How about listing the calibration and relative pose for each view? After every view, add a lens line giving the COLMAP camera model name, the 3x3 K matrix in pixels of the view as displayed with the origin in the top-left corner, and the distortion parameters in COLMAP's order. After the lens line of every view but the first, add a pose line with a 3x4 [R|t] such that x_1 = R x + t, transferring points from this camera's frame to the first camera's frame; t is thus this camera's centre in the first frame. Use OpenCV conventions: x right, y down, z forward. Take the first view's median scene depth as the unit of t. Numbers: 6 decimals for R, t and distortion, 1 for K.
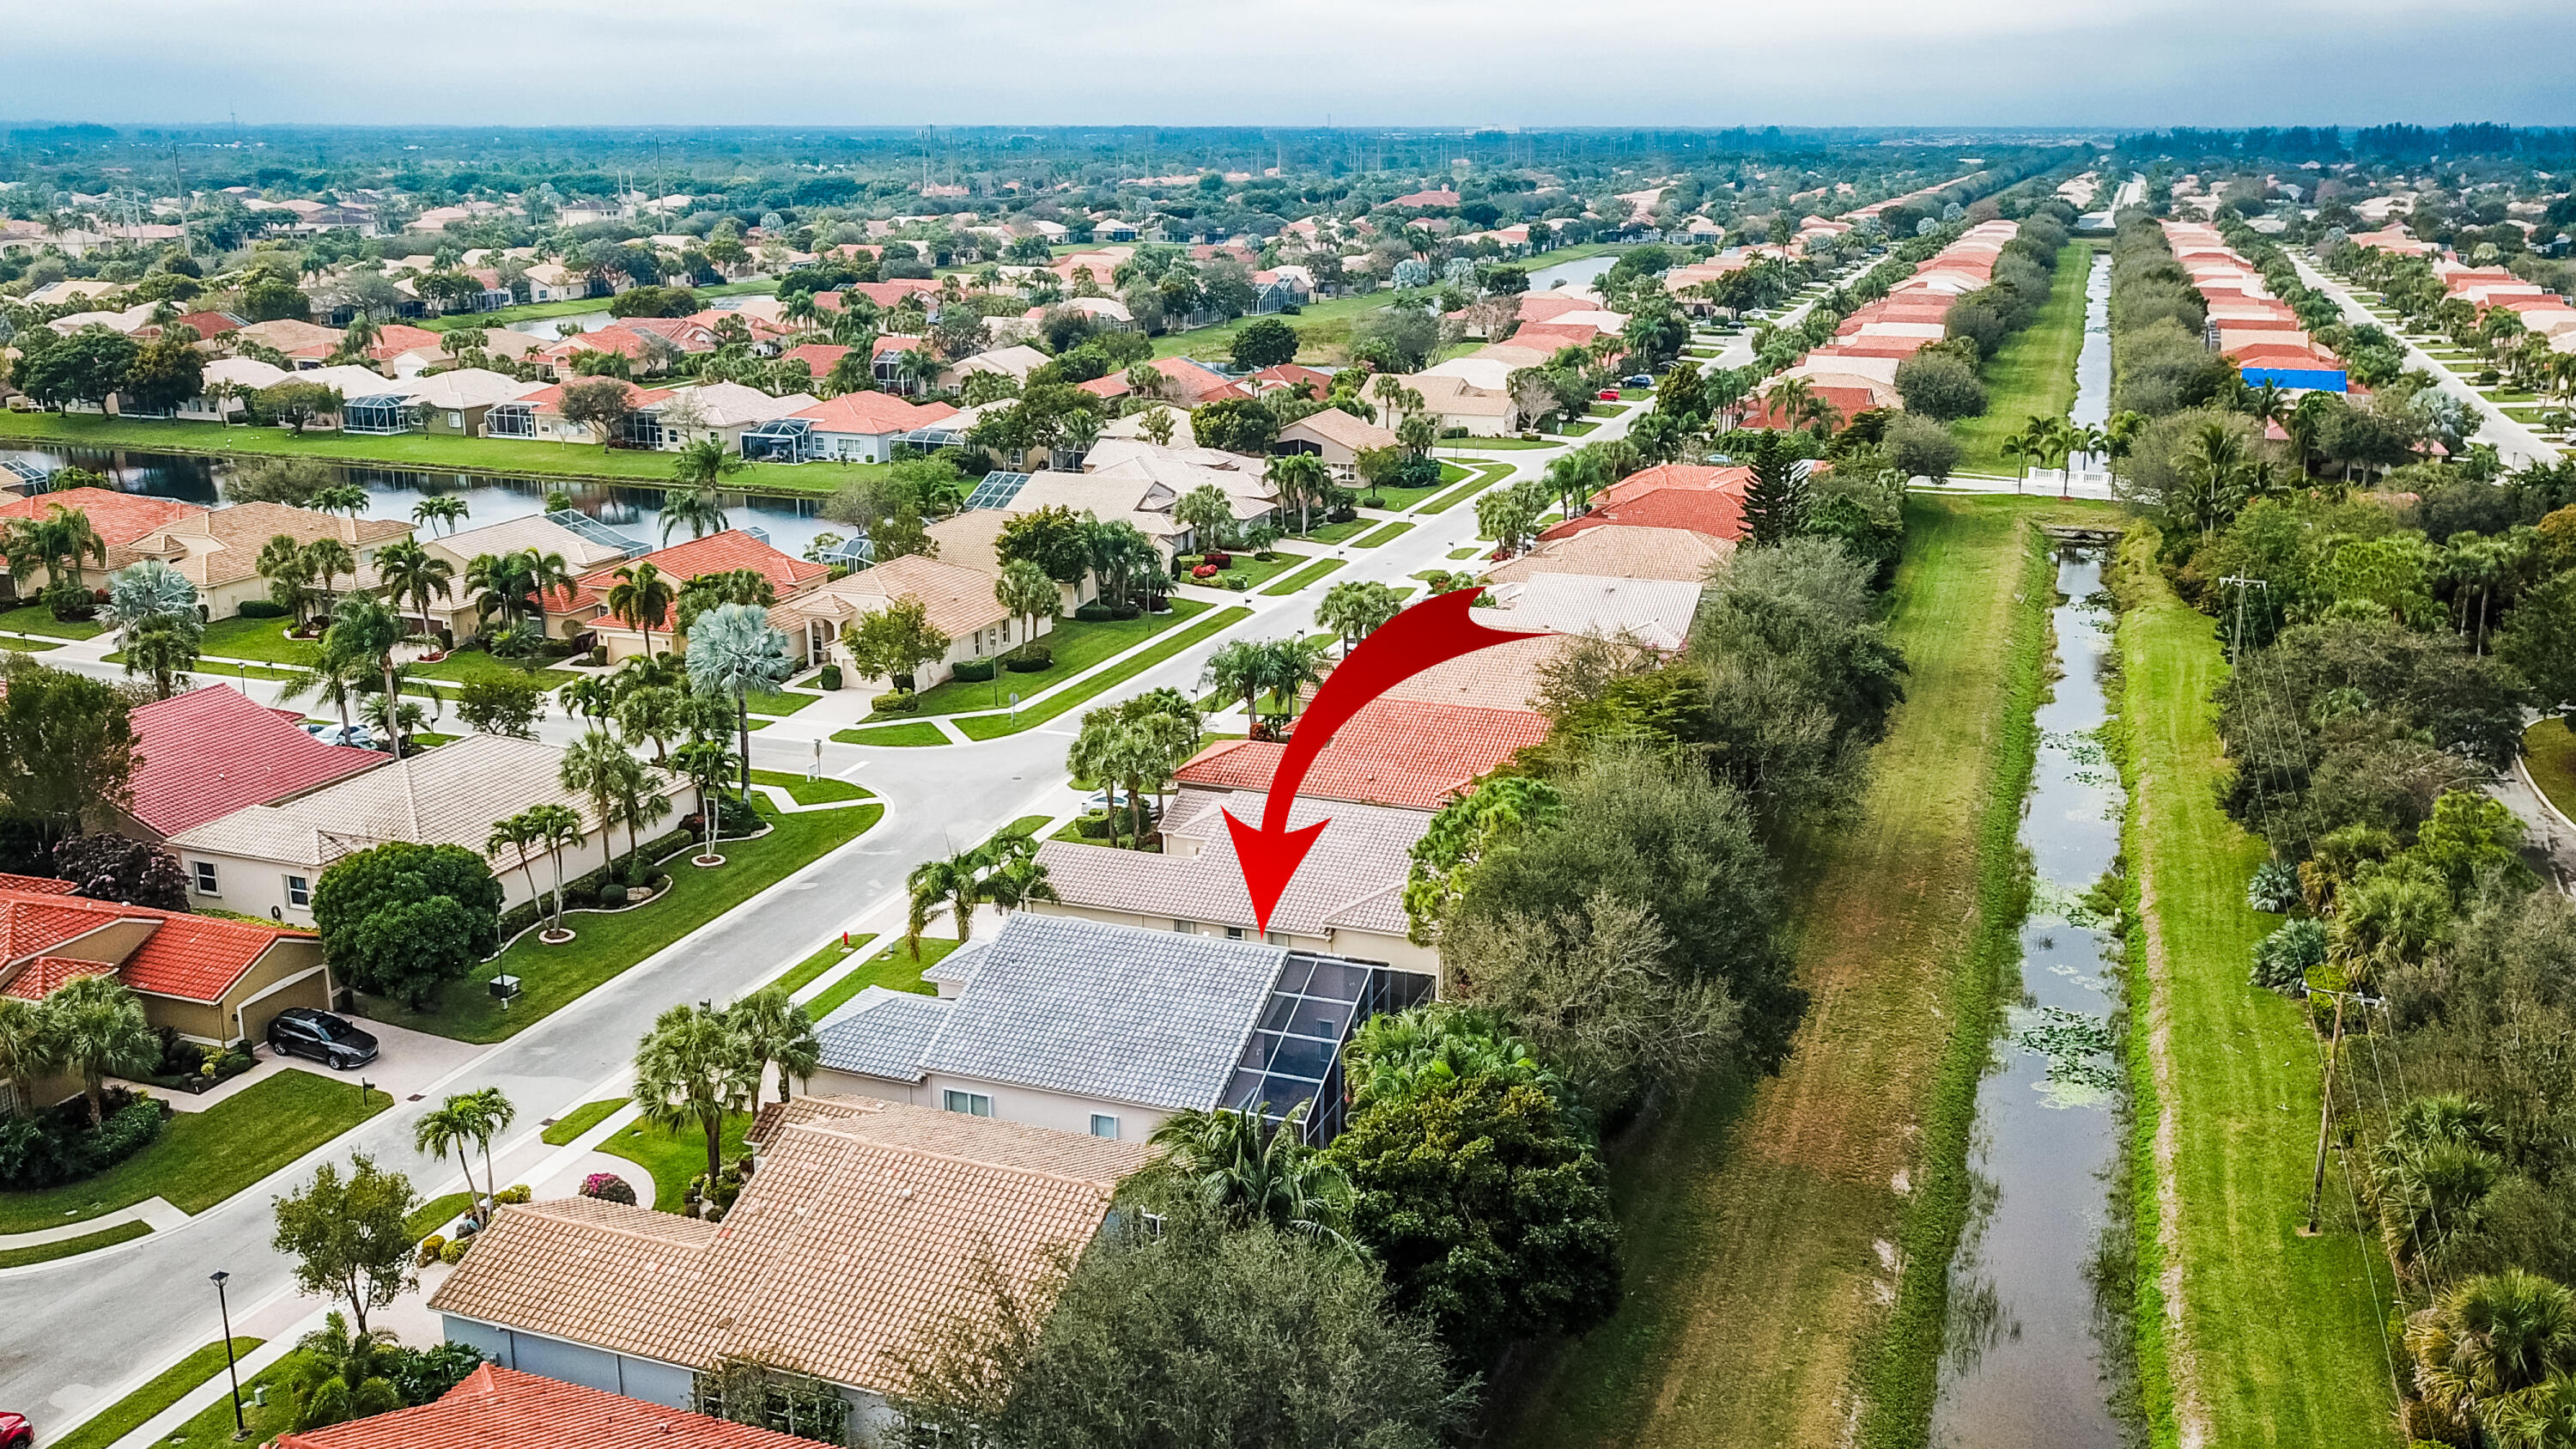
lens RADIAL K [[2237.3, 0, 1204.4], [0, 2237.3, 723.2], [0, 0, 1]] dist [0.028372, -0.008903]
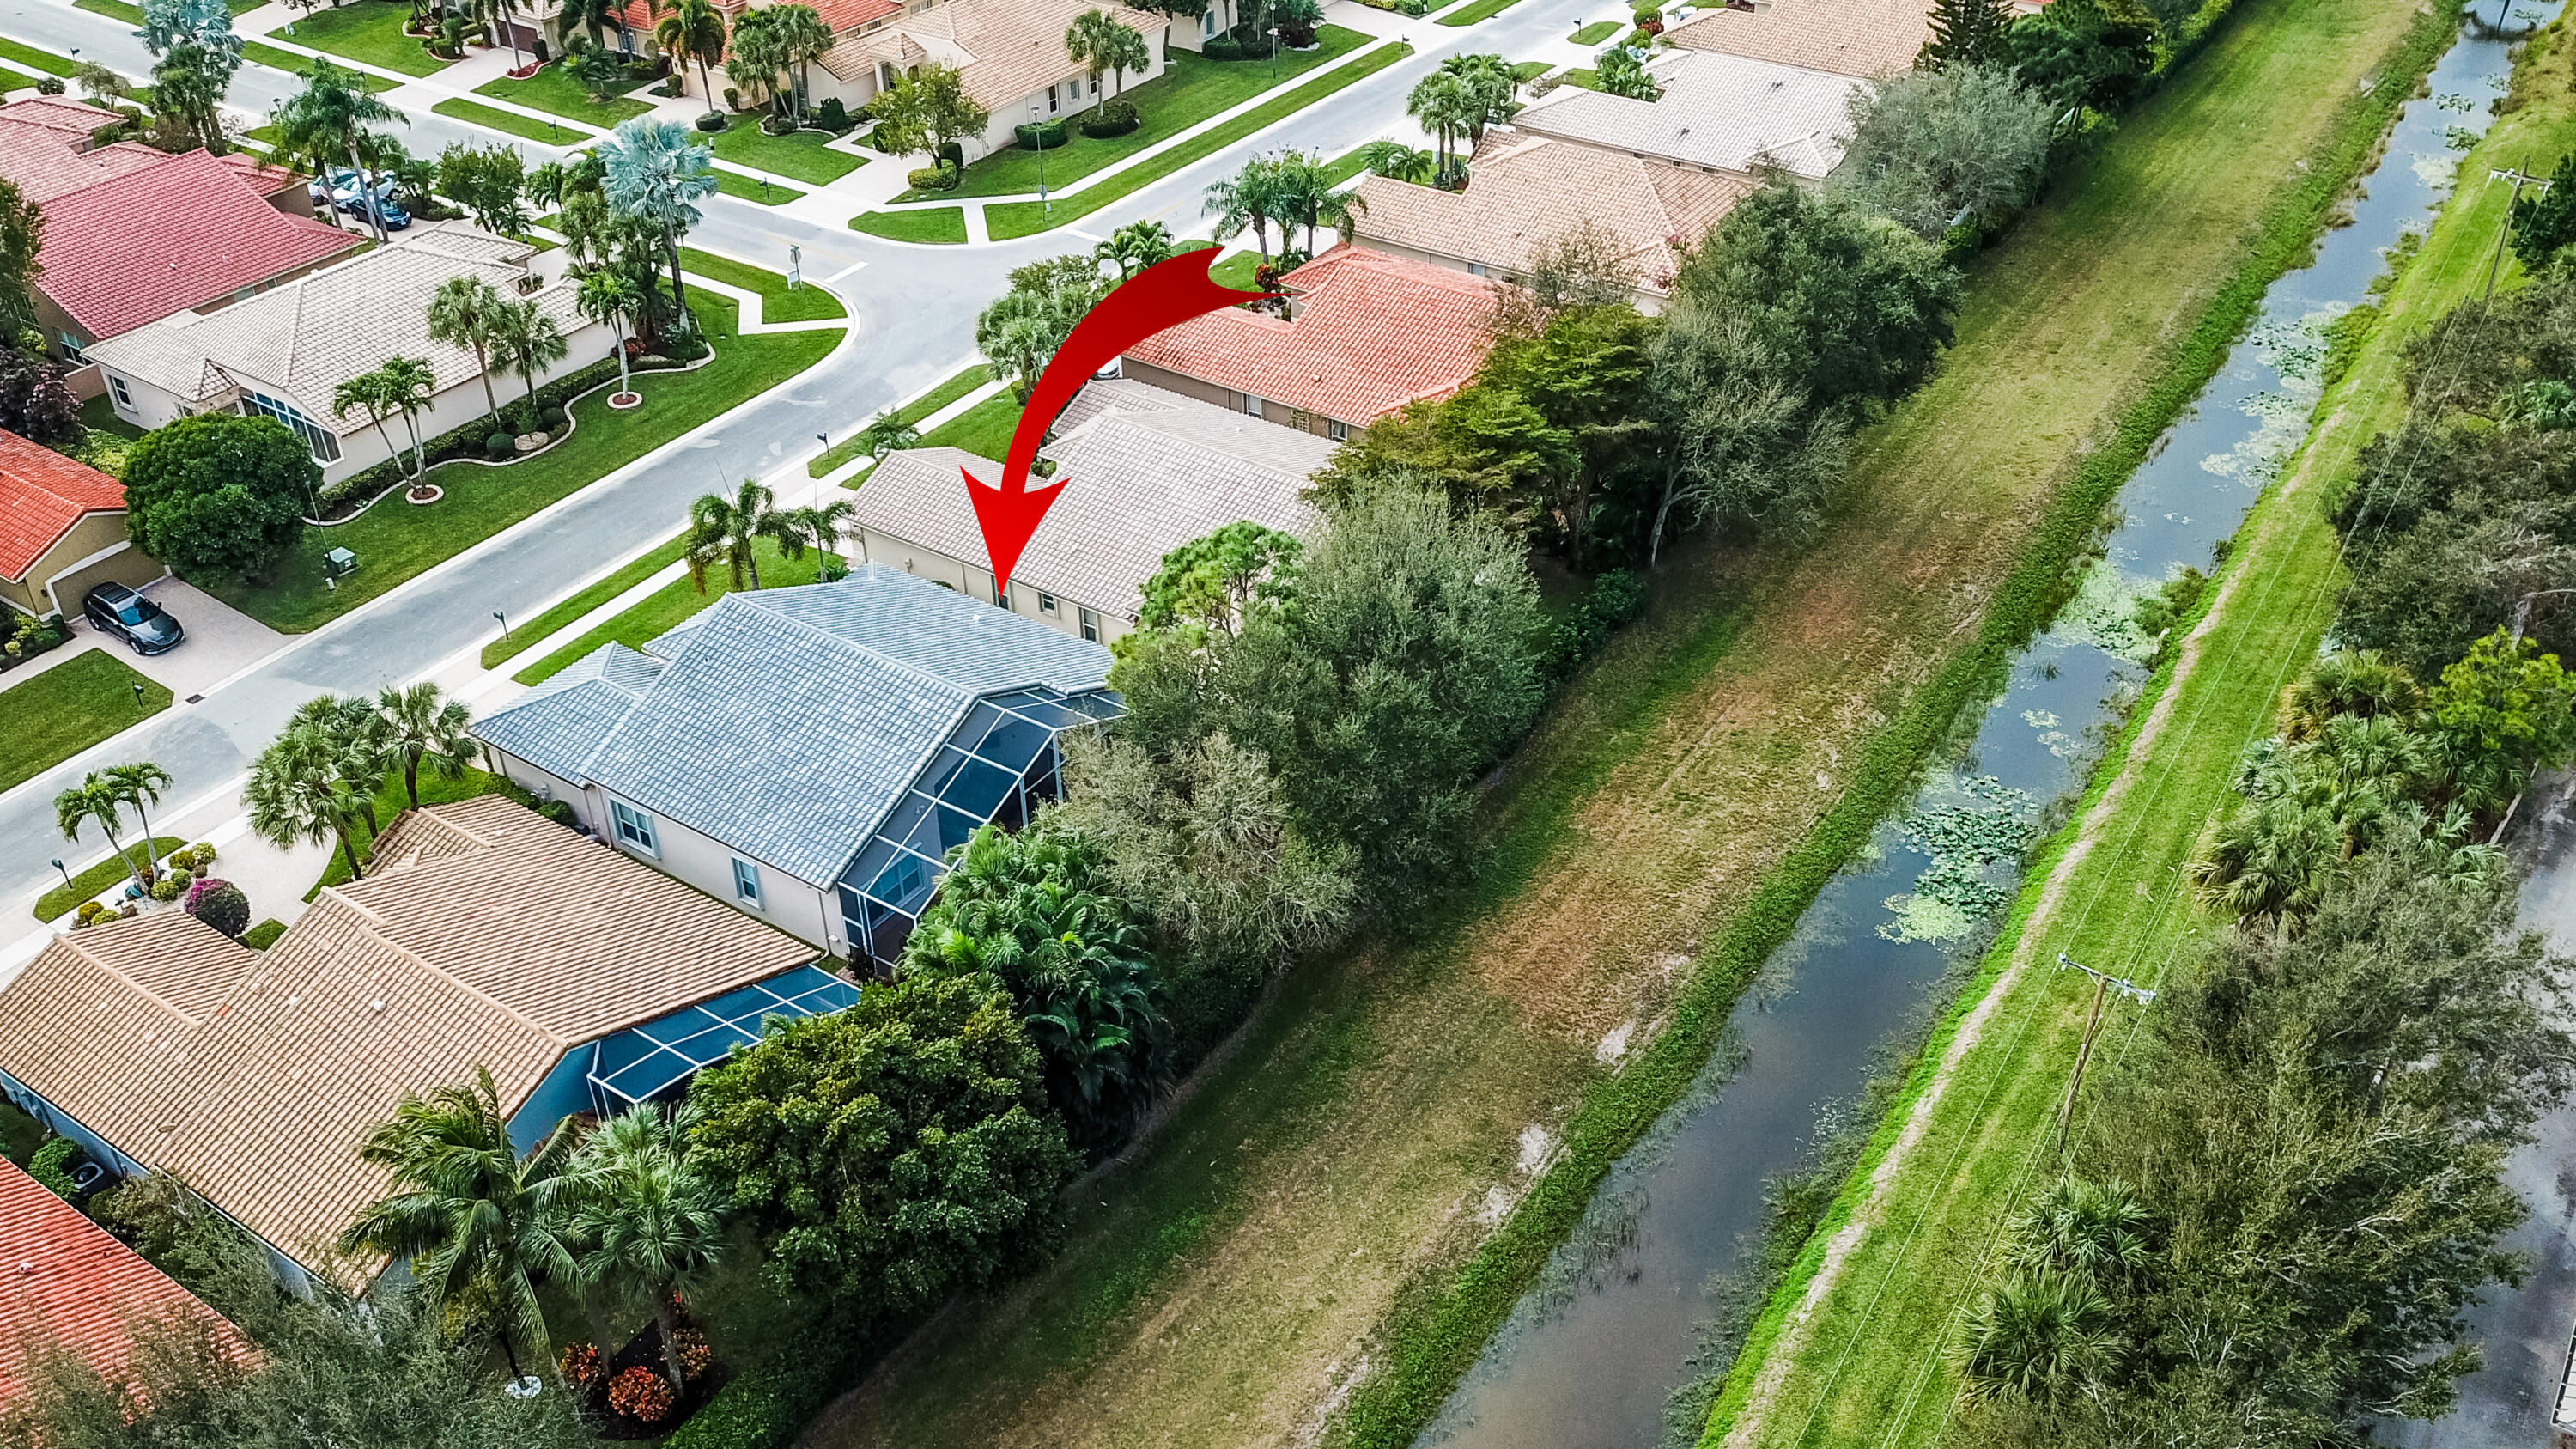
lens RADIAL K [[2223.2, 0, 1150.8], [0, 2223.2, 732.7], [0, 0, 1]] dist [0.032023, -0.002350]
pose [[0.970103, 0.118605, -0.211740, 0.234101], [-0.042355, 0.941802, 0.333490, -0.144399], [0.238971, -0.314551, 0.918668, 0.157335]]
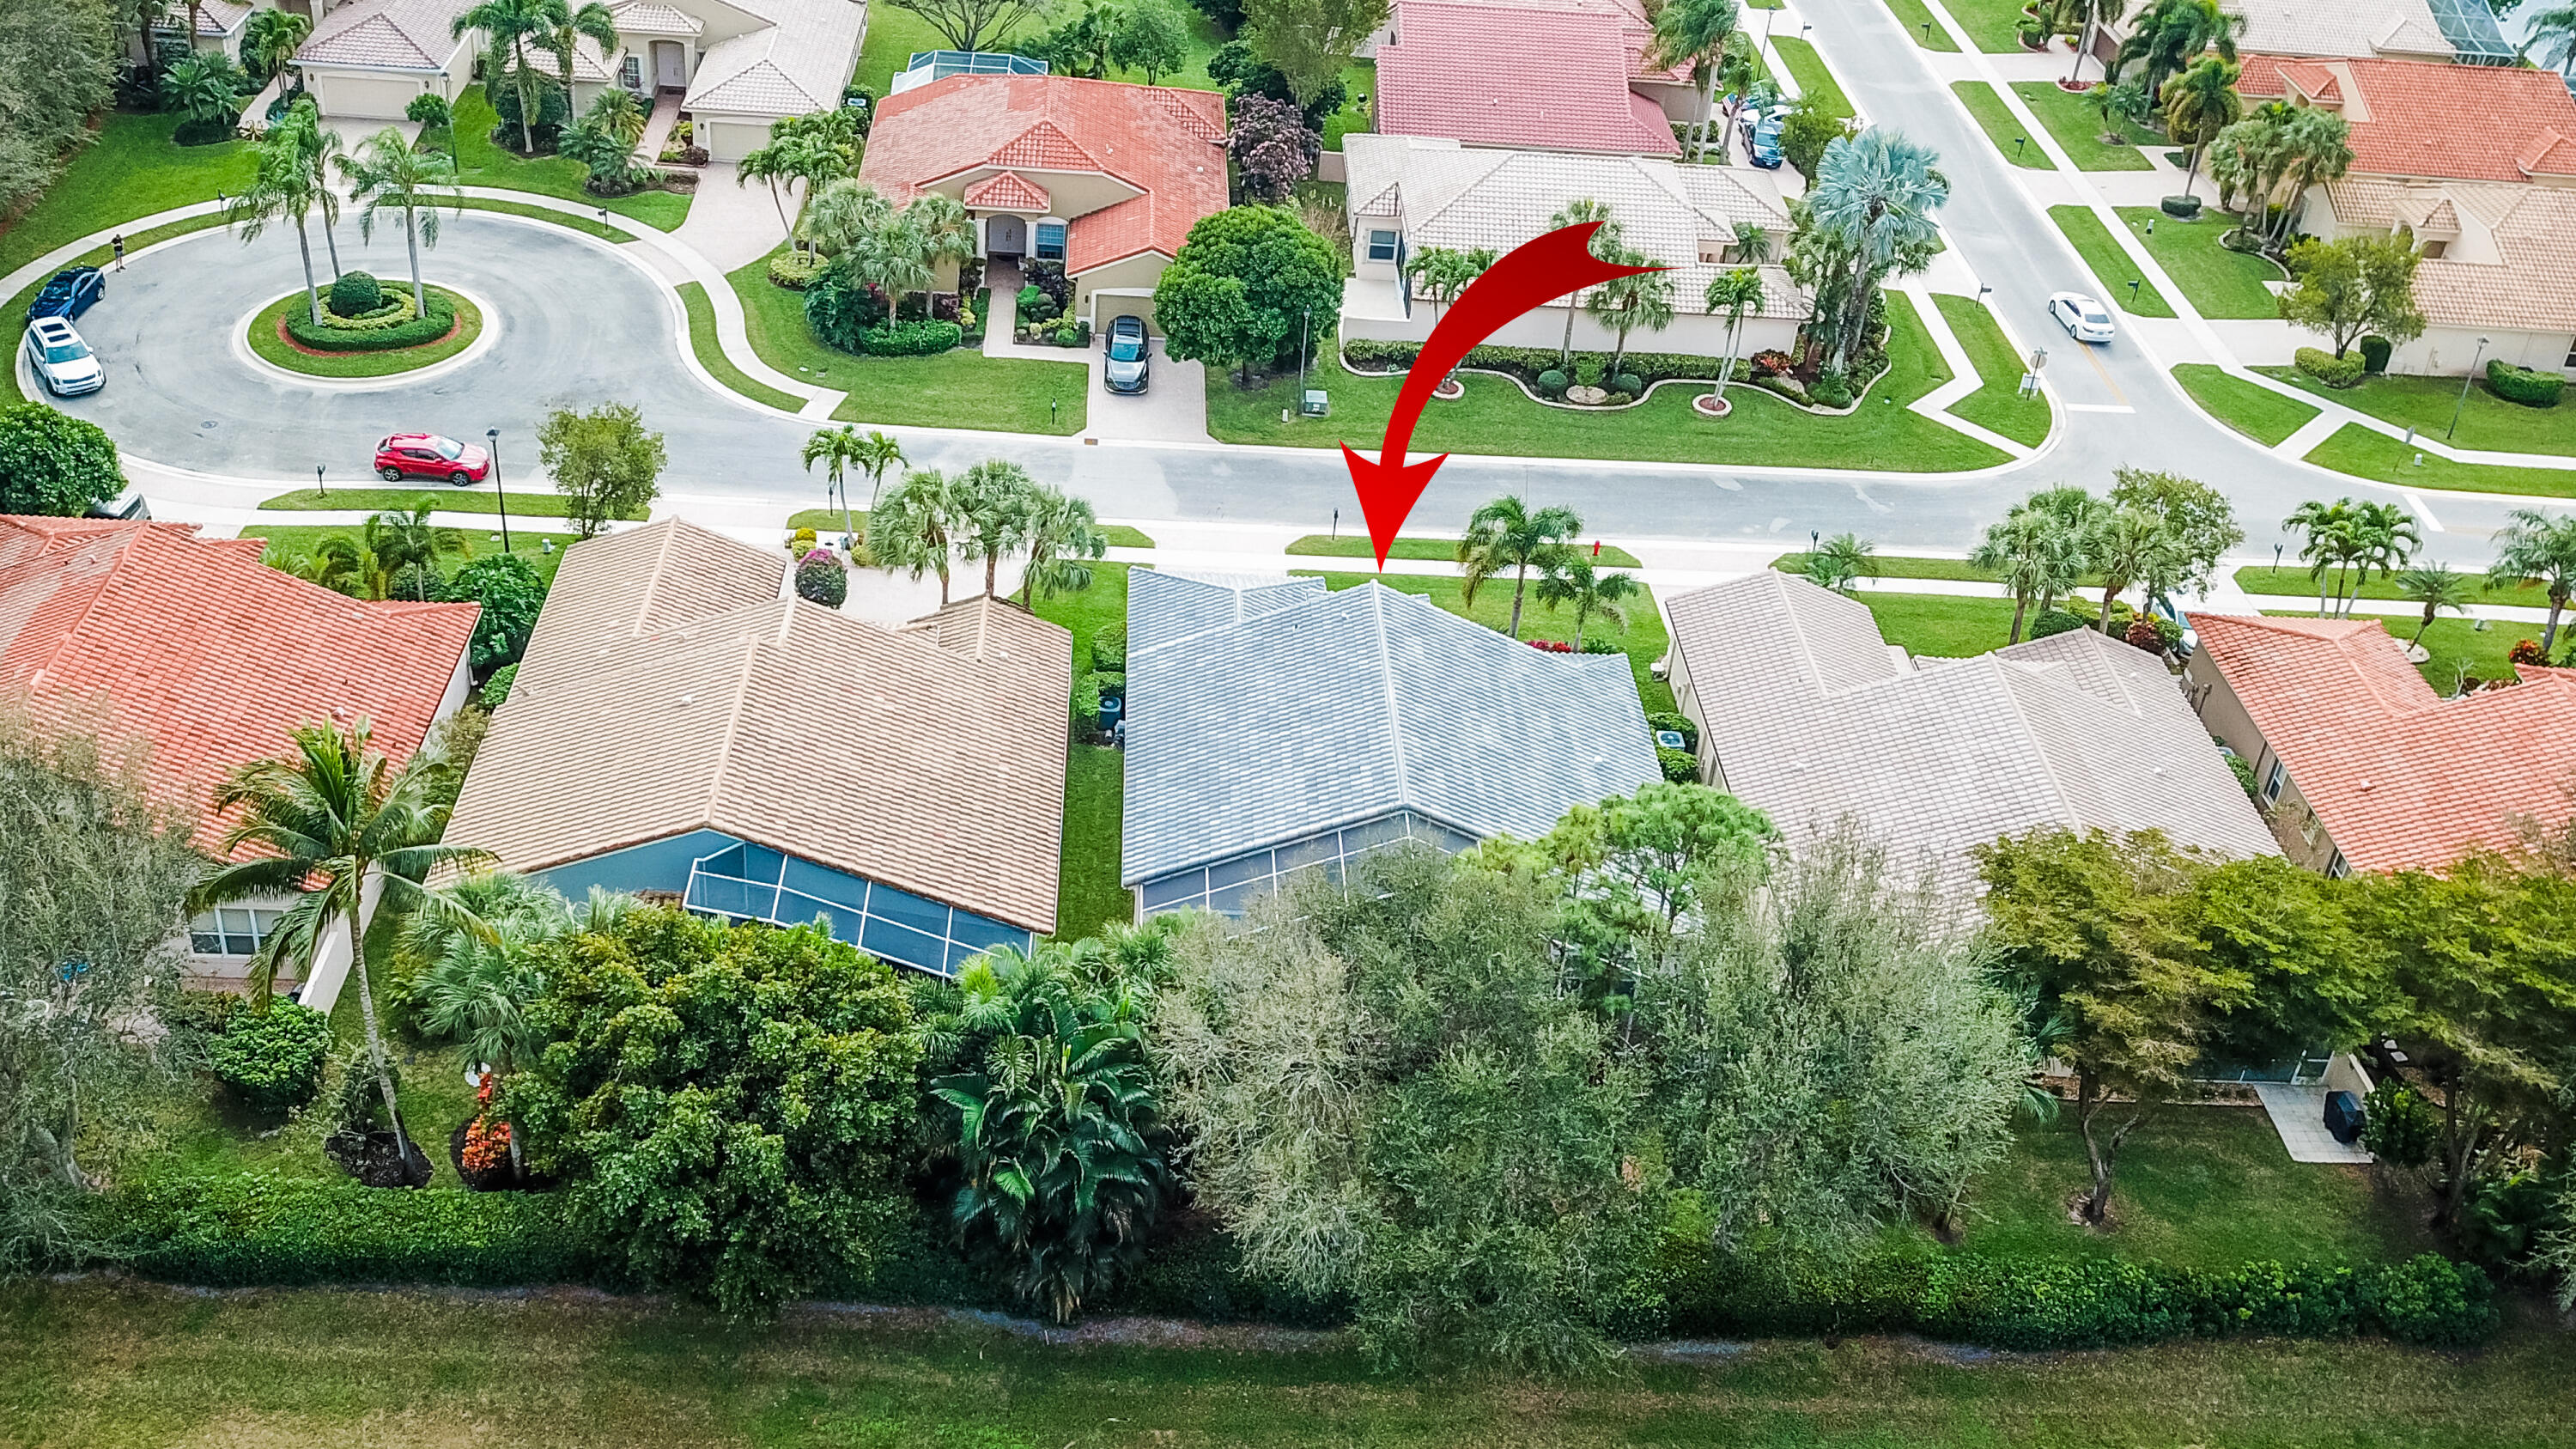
lens RADIAL K [[2237.3, 0, 1204.4], [0, 2237.3, 723.2], [0, 0, 1]] dist [0.028372, -0.008903]
pose [[0.408958, 0.571532, -0.711411, 0.423641], [-0.317517, 0.819989, 0.476236, -0.207381], [0.855533, 0.031125, 0.516812, 0.431720]]
